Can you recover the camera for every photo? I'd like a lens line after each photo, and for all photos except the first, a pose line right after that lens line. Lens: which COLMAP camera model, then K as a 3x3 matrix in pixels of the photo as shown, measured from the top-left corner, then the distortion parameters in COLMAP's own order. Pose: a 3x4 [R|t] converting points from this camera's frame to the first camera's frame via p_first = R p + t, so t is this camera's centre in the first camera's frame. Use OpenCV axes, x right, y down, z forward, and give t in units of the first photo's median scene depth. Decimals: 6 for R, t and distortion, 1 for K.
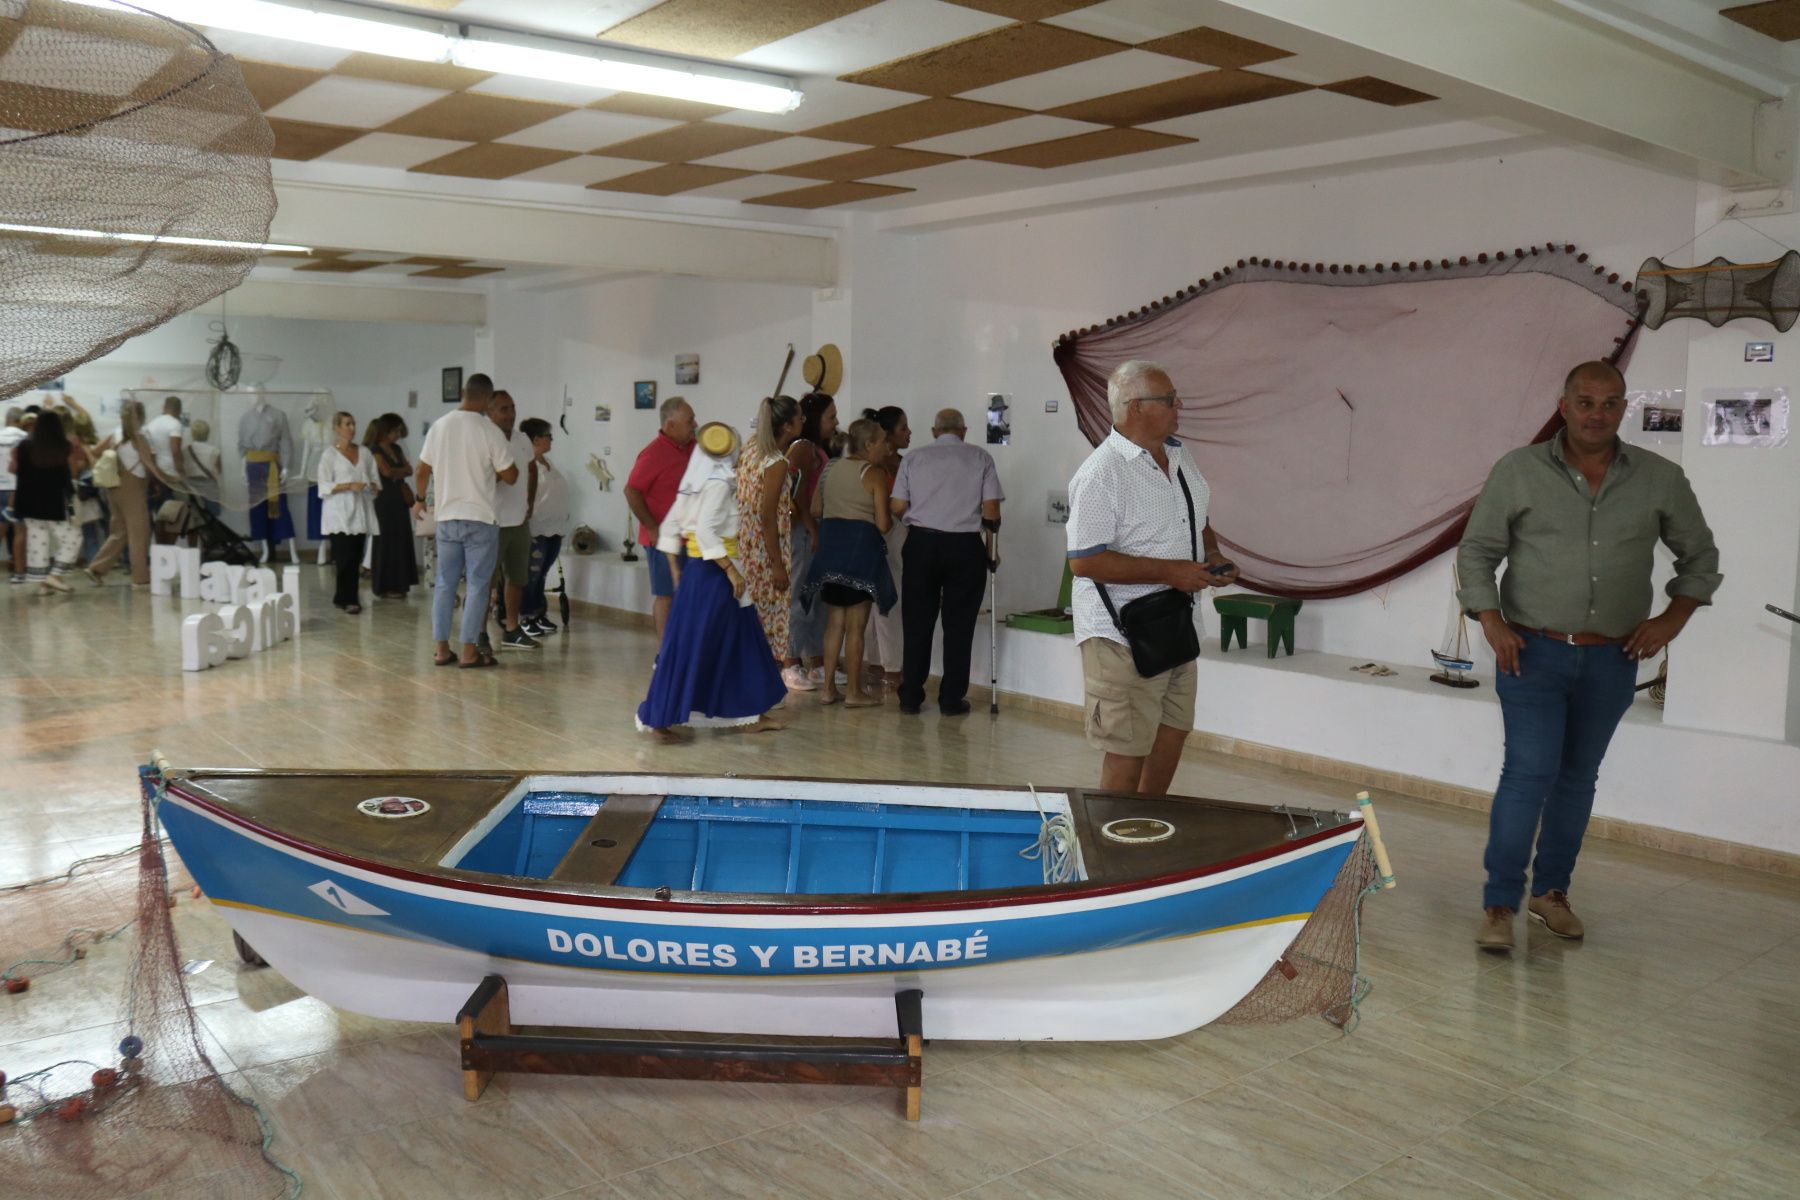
lens RADIAL K [[1497.3, 0, 899.3], [0, 1497.3, 589.0], [0, 0, 1]] dist [-0.161219, 0.136122]
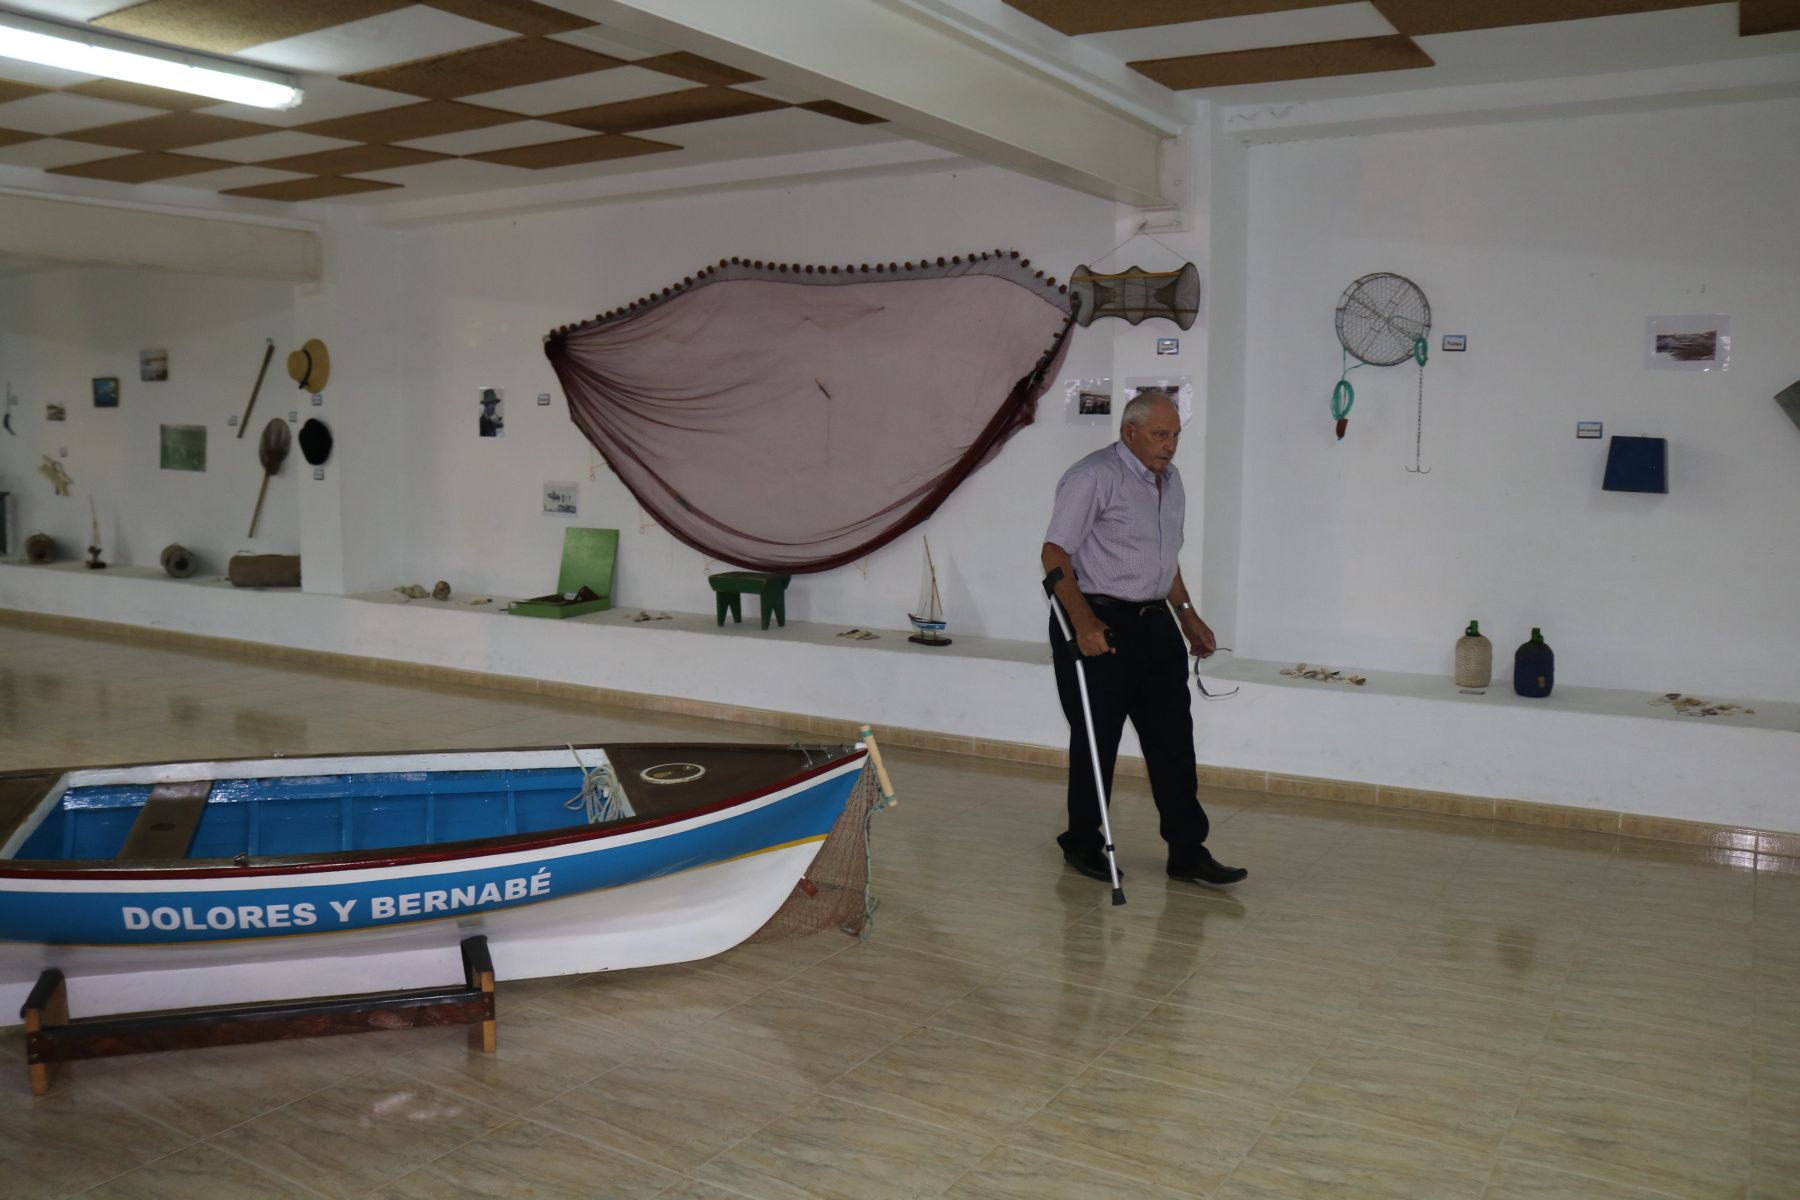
lens RADIAL K [[1497.3, 0, 899.3], [0, 1497.3, 589.0], [0, 0, 1]] dist [-0.161219, 0.136122]
pose [[0.938761, -0.043596, 0.341799, -0.051881], [0.042169, 0.999043, 0.011607, 0.016156], [-0.341978, 0.003517, 0.939701, -0.105124]]
